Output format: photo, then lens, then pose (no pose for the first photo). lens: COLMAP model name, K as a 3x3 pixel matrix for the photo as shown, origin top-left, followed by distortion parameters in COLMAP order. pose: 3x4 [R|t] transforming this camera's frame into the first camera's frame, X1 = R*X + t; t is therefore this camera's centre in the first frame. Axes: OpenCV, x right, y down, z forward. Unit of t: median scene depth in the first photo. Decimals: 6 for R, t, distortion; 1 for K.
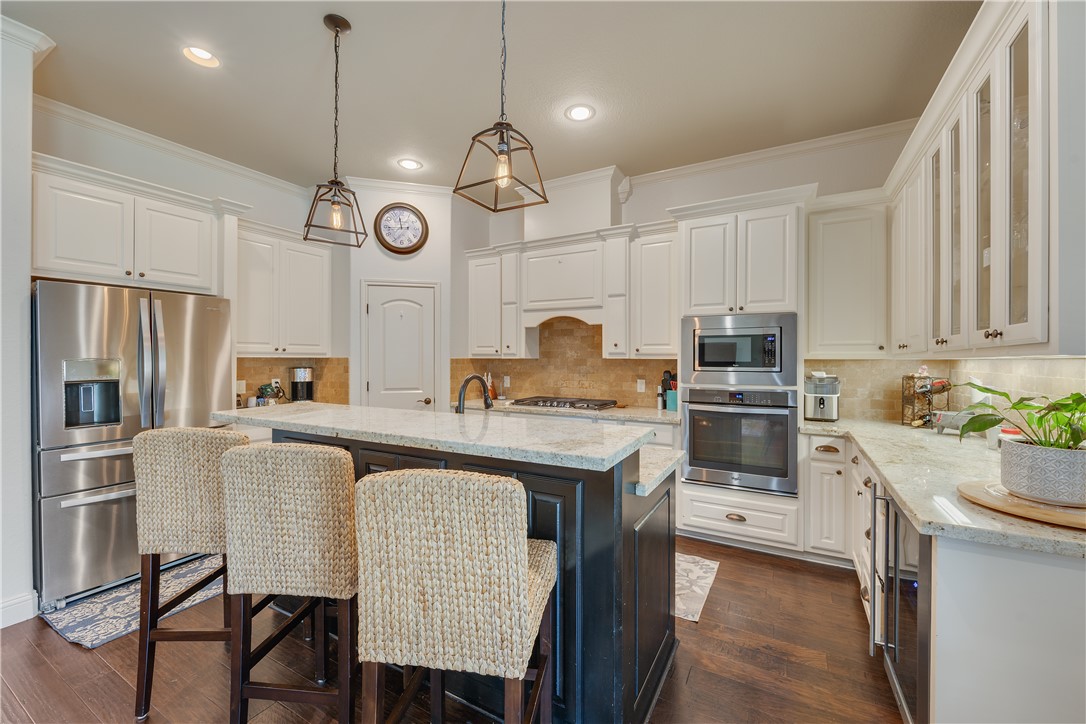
lens RADIAL K [[434.7, 0, 543.6], [0, 434.7, 361.3], [0, 0, 1]] dist [-0.004501, 0.000242]
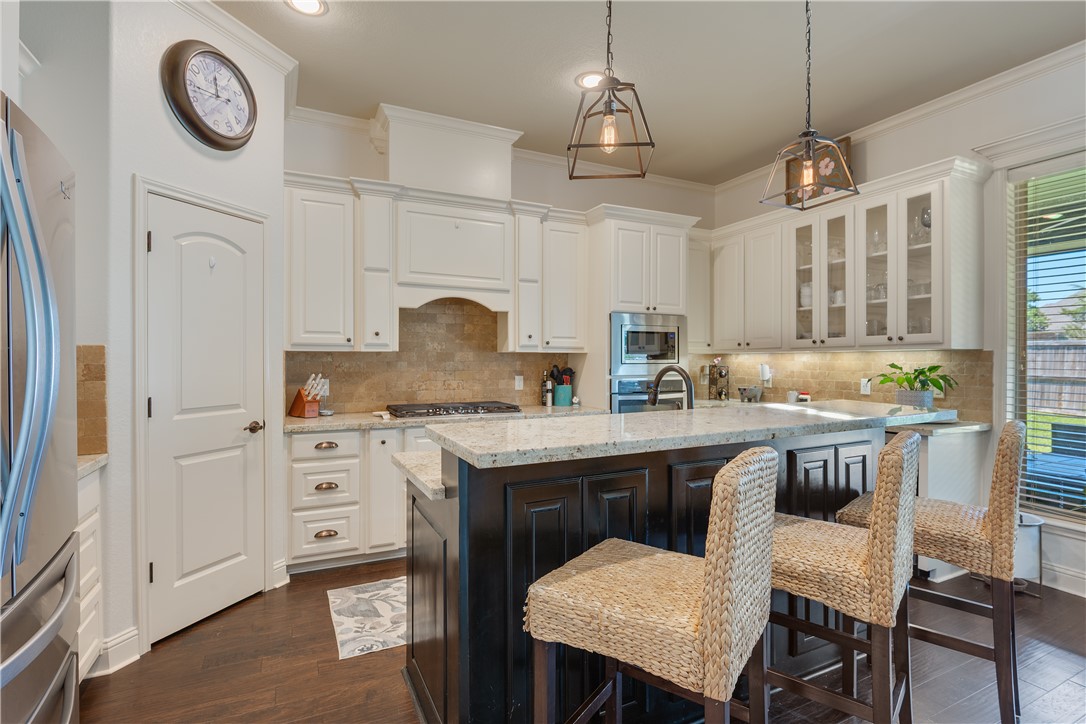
lens RADIAL K [[534.0, 0, 548.0], [0, 534.0, 359.3], [0, 0, 1]] dist [-0.007147, -0.000539]
pose [[0.556684, -0.003466, 0.830717, -0.658909], [0.005620, 0.999984, 0.000406, 0.007709], [-0.830706, 0.004443, 0.556694, 0.334387]]
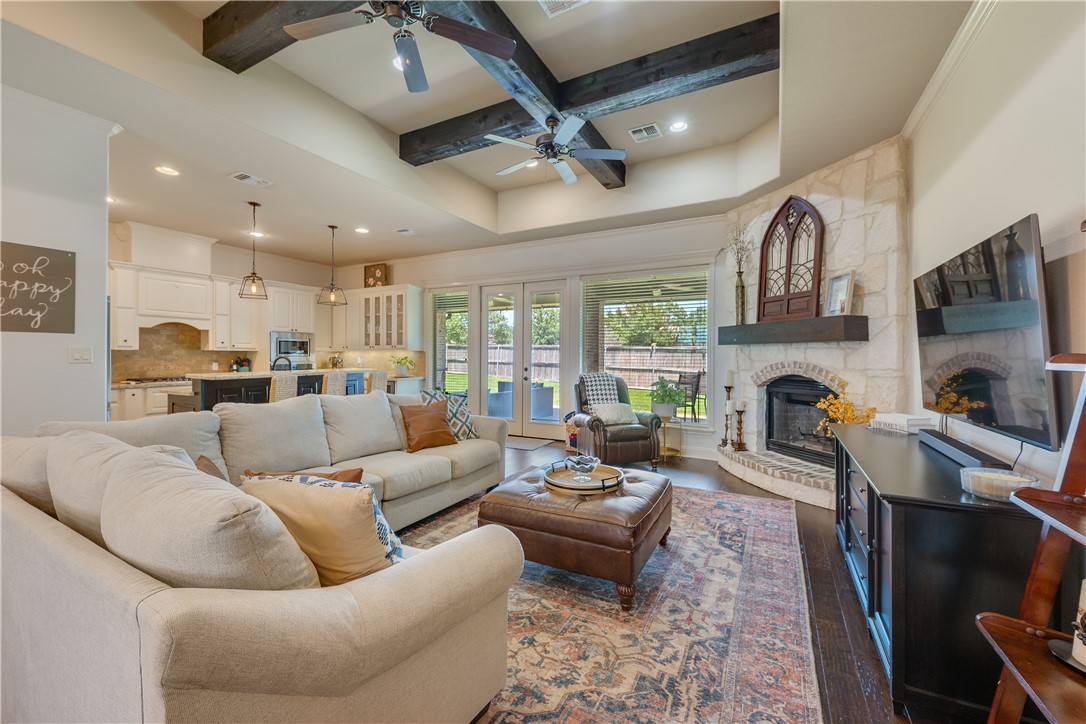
lens RADIAL K [[434.7, 0, 547.7], [0, 434.7, 355.7], [0, 0, 1]] dist [-0.004501, 0.000242]
pose [[-0.033776, -0.006557, 0.999408, -1.517392], [0.002773, 0.999974, 0.006655, 0.006883], [-0.999426, 0.002996, -0.033757, -0.246983]]
